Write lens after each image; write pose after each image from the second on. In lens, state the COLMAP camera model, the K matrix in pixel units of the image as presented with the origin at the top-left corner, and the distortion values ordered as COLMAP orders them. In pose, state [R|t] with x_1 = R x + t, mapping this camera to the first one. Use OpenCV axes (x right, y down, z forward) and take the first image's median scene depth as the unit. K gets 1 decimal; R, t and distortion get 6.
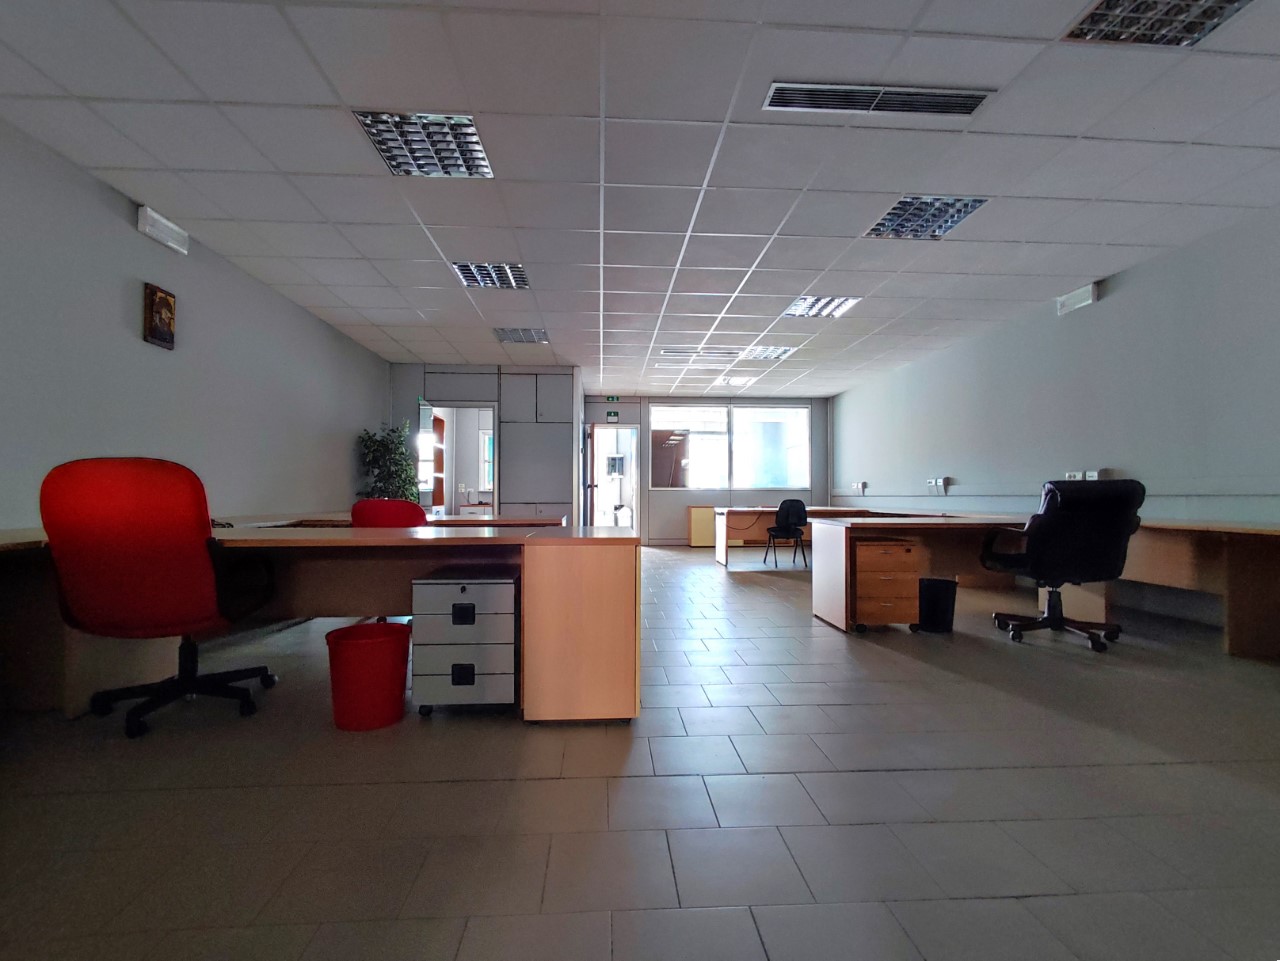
lens RADIAL K [[596.9, 0, 635.5], [0, 596.9, 487.1], [0, 0, 1]] dist [0.001030, -0.000510]
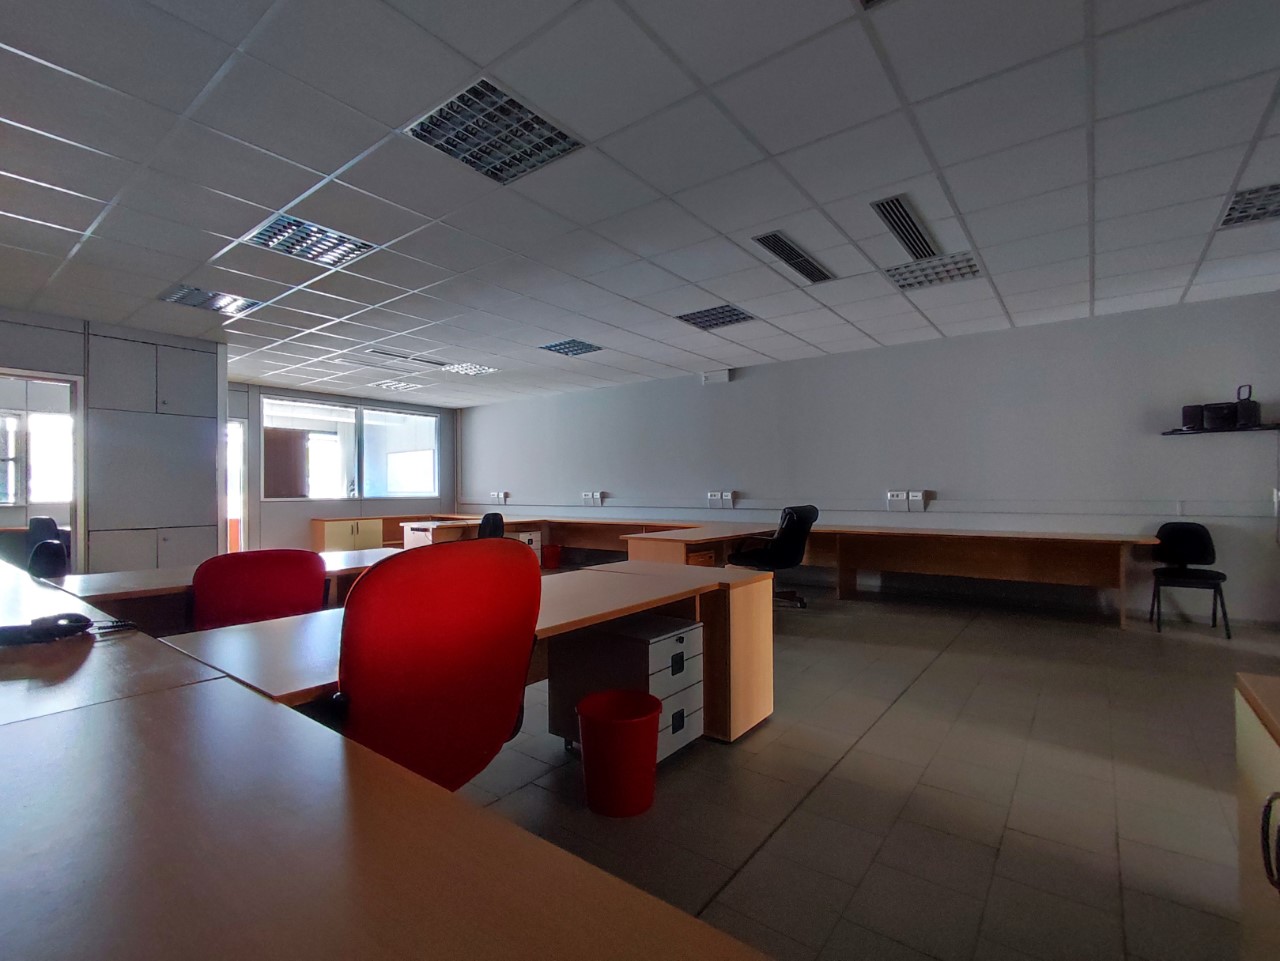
lens RADIAL K [[596.9, 0, 635.5], [0, 596.9, 487.1], [0, 0, 1]] dist [0.001030, -0.000510]
pose [[0.648165, -0.000725, 0.761500, -0.301239], [-0.007212, 0.999949, 0.007091, -0.027203], [-0.761466, -0.010088, 0.648127, 0.102541]]
